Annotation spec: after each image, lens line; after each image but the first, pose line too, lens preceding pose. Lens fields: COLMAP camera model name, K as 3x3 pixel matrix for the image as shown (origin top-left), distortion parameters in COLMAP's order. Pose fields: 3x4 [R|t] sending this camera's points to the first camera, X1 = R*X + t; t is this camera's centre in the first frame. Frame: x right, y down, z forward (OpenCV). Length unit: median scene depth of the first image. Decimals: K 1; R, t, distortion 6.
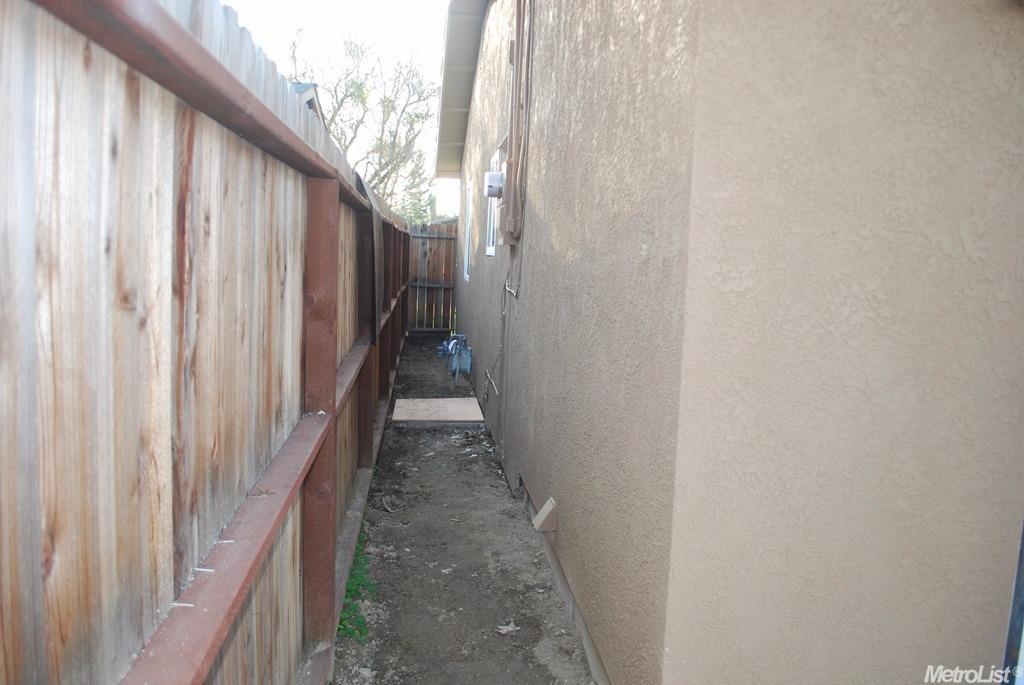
lens RADIAL K [[811.3, 0, 512.0], [0, 811.3, 342.5], [0, 0, 1]] dist [-0.090781, 0.029731]
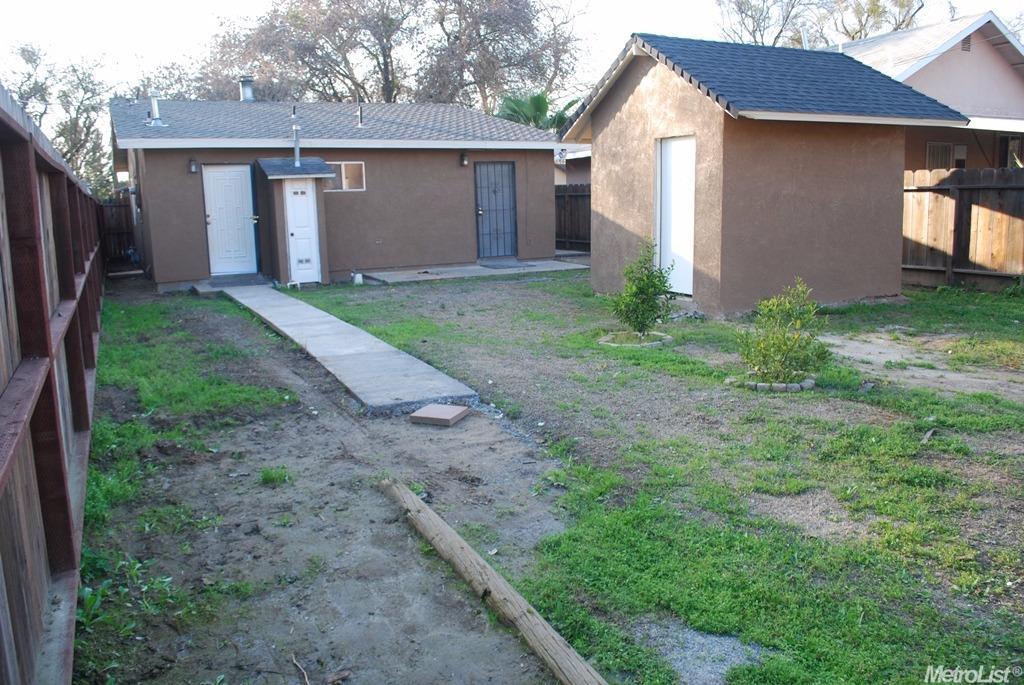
lens RADIAL K [[811.3, 0, 512.0], [0, 811.3, 342.5], [0, 0, 1]] dist [-0.090781, 0.029731]
pose [[0.934699, -0.131054, 0.330398, 0.054948], [0.107969, 0.990308, 0.087365, 0.060506], [-0.338645, -0.045987, 0.939790, -0.516639]]
